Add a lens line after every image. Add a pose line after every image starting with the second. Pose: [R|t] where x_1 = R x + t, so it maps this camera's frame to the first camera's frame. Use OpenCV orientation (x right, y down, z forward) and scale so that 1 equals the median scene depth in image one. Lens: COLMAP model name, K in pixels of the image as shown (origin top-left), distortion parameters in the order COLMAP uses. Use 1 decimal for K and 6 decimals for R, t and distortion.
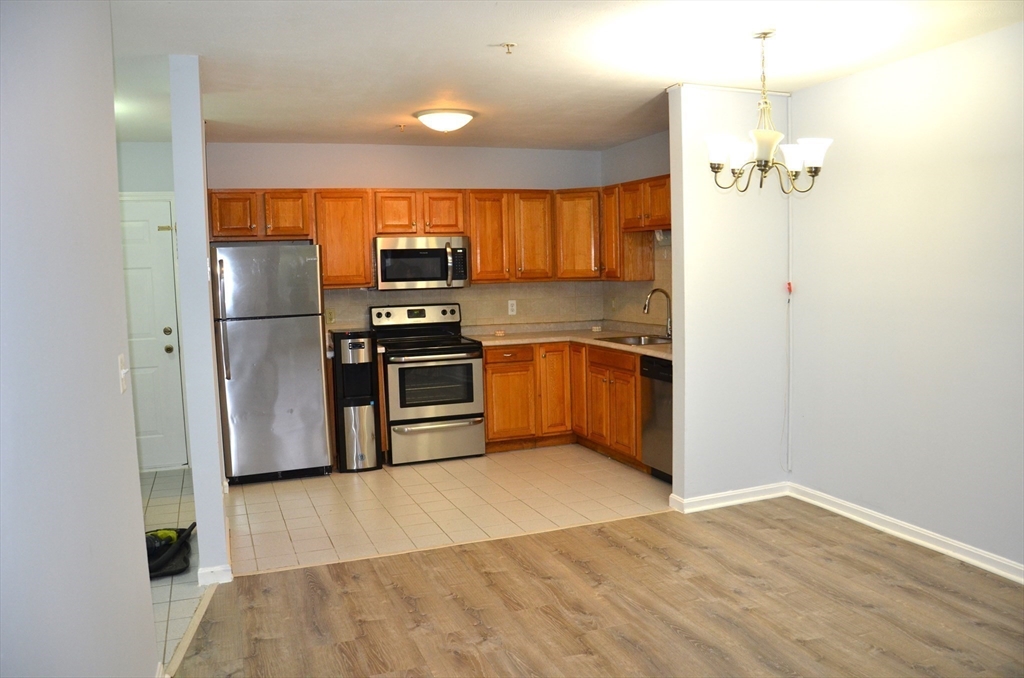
lens RADIAL K [[806.2, 0, 512.9], [0, 806.2, 336.4], [0, 0, 1]] dist [0.013338, 0.006918]
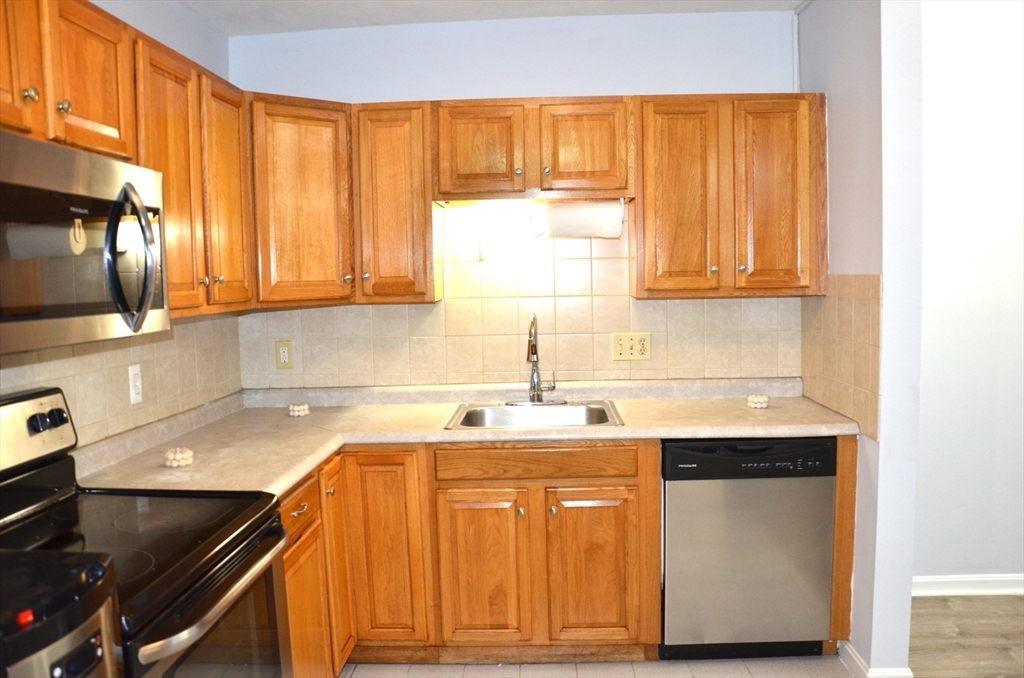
lens RADIAL K [[806.2, 0, 515.0], [0, 806.2, 342.0], [0, 0, 1]] dist [0.013338, 0.006918]
pose [[0.370473, -0.066861, 0.926434, -0.294185], [0.093252, 0.995044, 0.034522, -0.054039], [-0.924150, 0.073602, 0.374872, 0.728525]]
